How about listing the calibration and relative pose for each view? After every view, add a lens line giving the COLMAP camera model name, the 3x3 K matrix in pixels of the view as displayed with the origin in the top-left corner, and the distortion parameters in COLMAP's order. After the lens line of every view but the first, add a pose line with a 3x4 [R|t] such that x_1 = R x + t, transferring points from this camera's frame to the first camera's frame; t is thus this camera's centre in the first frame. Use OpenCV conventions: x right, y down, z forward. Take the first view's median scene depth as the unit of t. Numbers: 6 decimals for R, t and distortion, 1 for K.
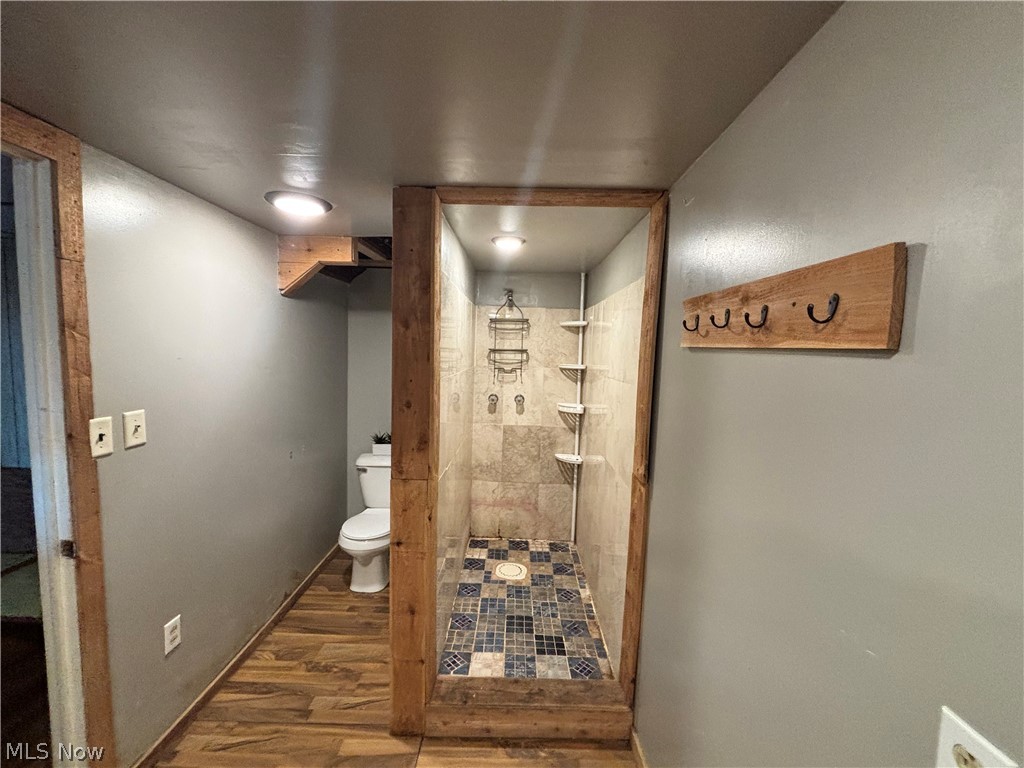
lens RADIAL K [[413.0, 0, 513.6], [0, 413.0, 384.0], [0, 0, 1]] dist [0.001529, 0.000239]
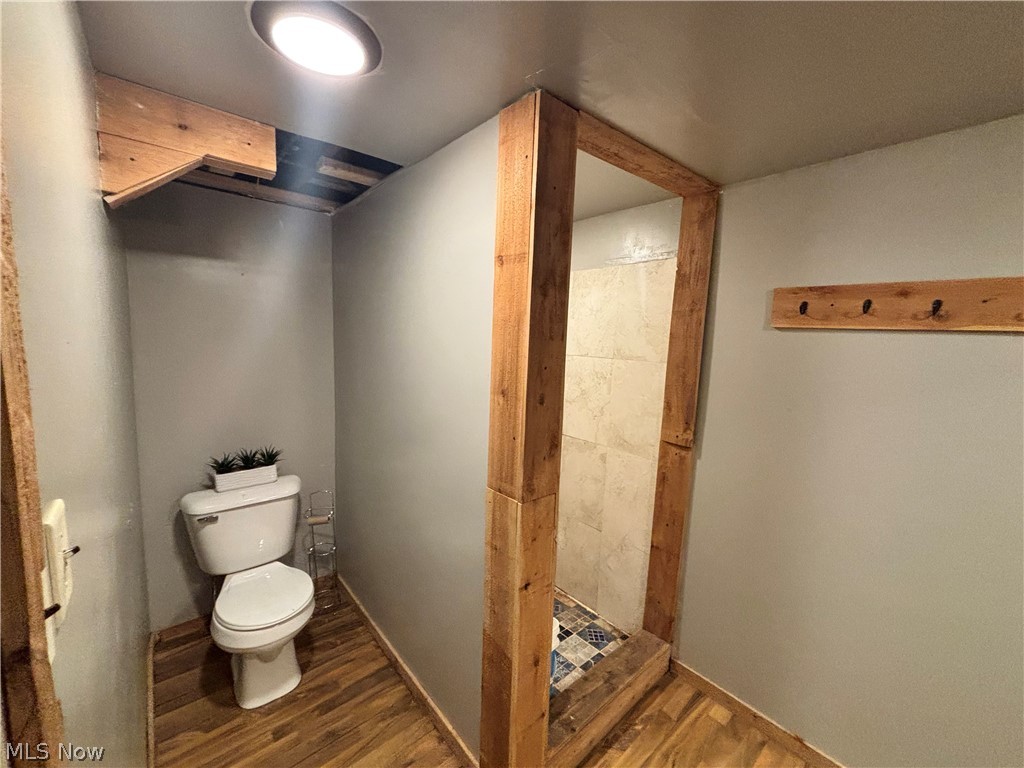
lens RADIAL K [[413.0, 0, 511.4], [0, 413.0, 382.9], [0, 0, 1]] dist [0.001529, 0.000239]
pose [[0.752598, -0.079581, 0.653653, -0.746990], [0.041493, 0.996429, 0.073540, -0.036670], [-0.657171, -0.028224, 0.753213, 0.453977]]
